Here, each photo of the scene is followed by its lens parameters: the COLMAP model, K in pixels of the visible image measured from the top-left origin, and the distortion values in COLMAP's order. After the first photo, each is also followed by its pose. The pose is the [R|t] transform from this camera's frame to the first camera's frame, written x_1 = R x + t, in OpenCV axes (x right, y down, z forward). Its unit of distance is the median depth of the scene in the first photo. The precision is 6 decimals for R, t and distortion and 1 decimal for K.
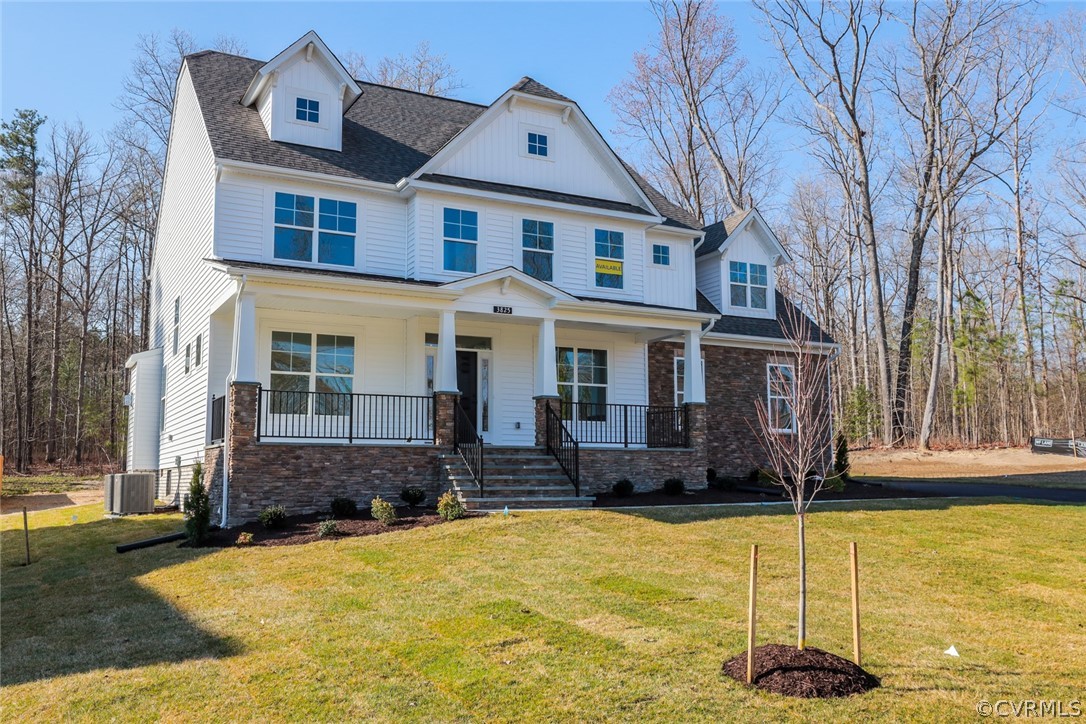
lens RADIAL K [[928.5, 0, 552.7], [0, 928.5, 358.0], [0, 0, 1]] dist [0.033222, -0.007850]
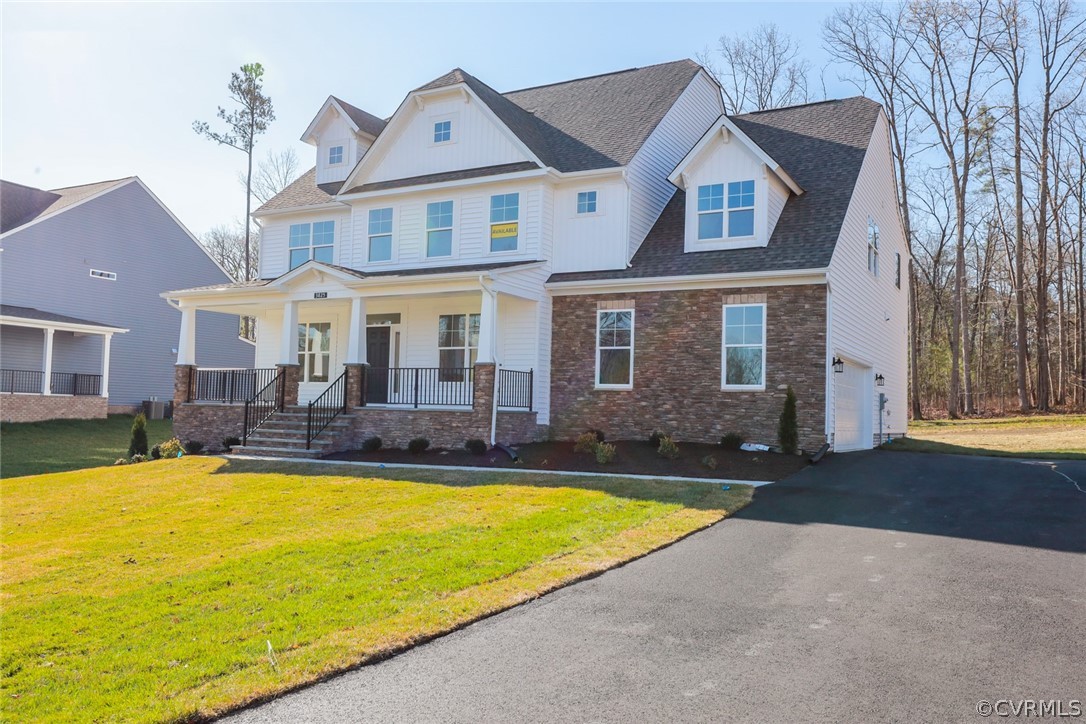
lens RADIAL K [[882.0, 0, 556.8], [0, 882.0, 362.2], [0, 0, 1]] dist [0.012868, 0.018444]
pose [[0.545237, -0.033102, -0.837628, 0.921257], [0.081072, 0.996618, 0.013387, 0.038797], [0.834352, -0.075207, 0.546077, 0.523082]]
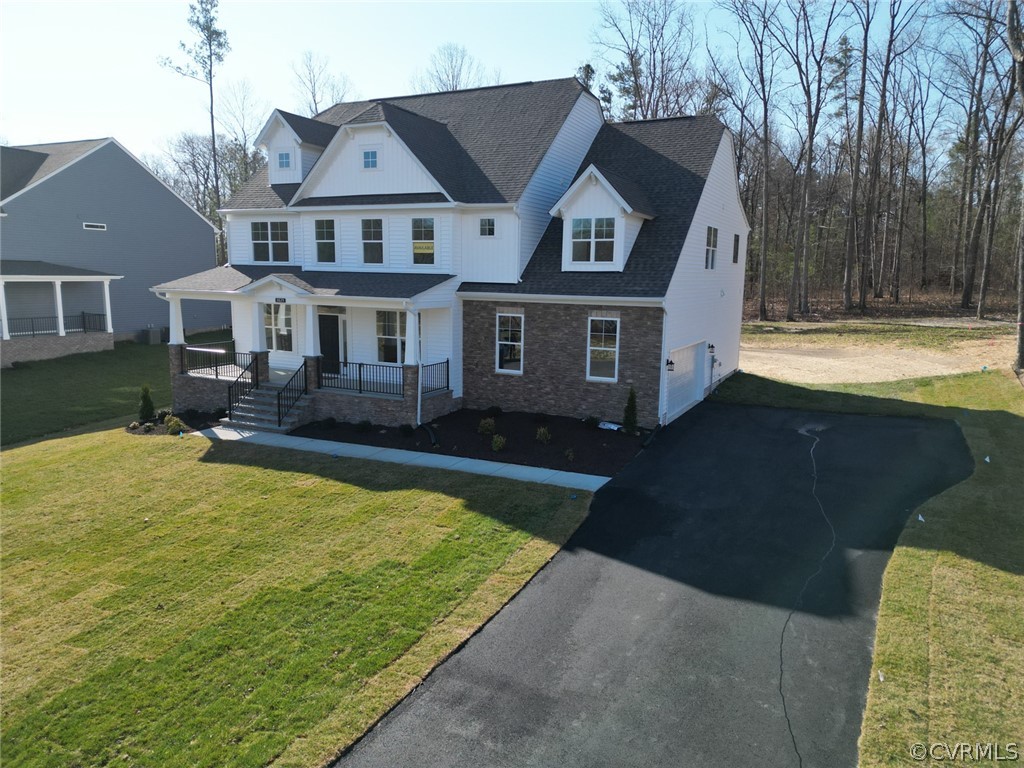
lens RADIAL K [[719.2, 0, 530.7], [0, 719.2, 383.1], [0, 0, 1]] dist [0.060816, -0.045383]
pose [[0.588640, 0.138386, -0.796462, 1.006996], [0.085145, 0.969145, 0.231317, -0.138735], [0.803898, -0.203977, 0.558695, 0.531599]]
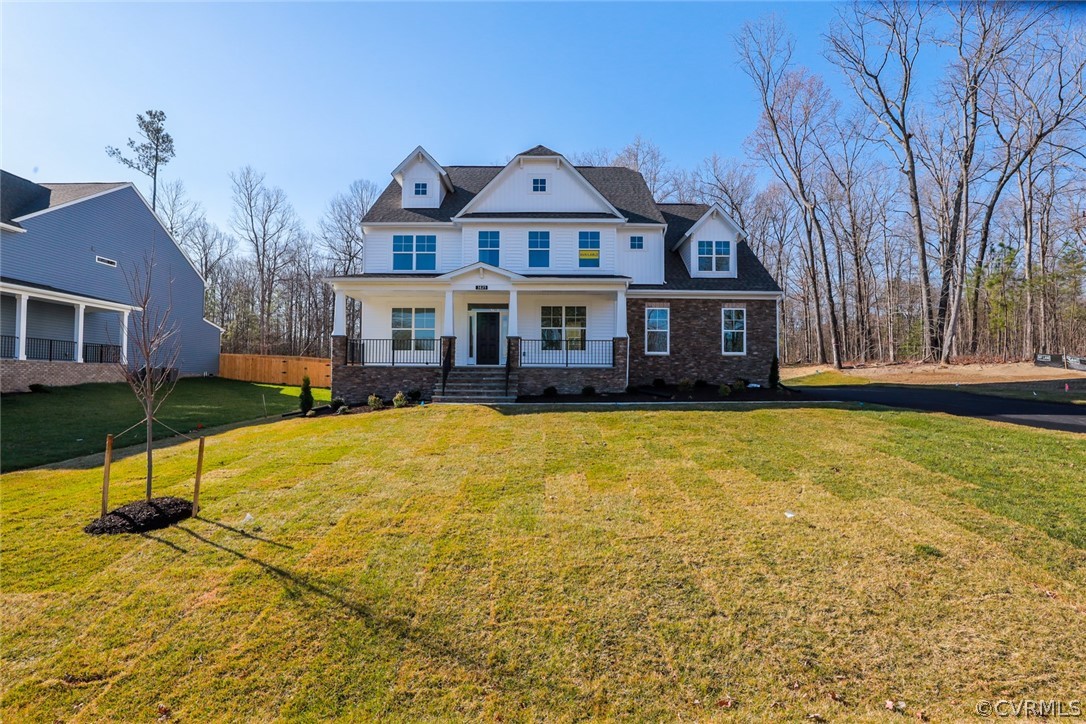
lens RADIAL K [[503.3, 0, 556.5], [0, 503.3, 357.5], [0, 0, 1]] dist [-0.036832, 0.004681]
pose [[0.885787, -0.014495, -0.463865, 0.422677], [0.052670, 0.996194, 0.069449, 0.016792], [0.461093, -0.085949, 0.883179, 0.195878]]
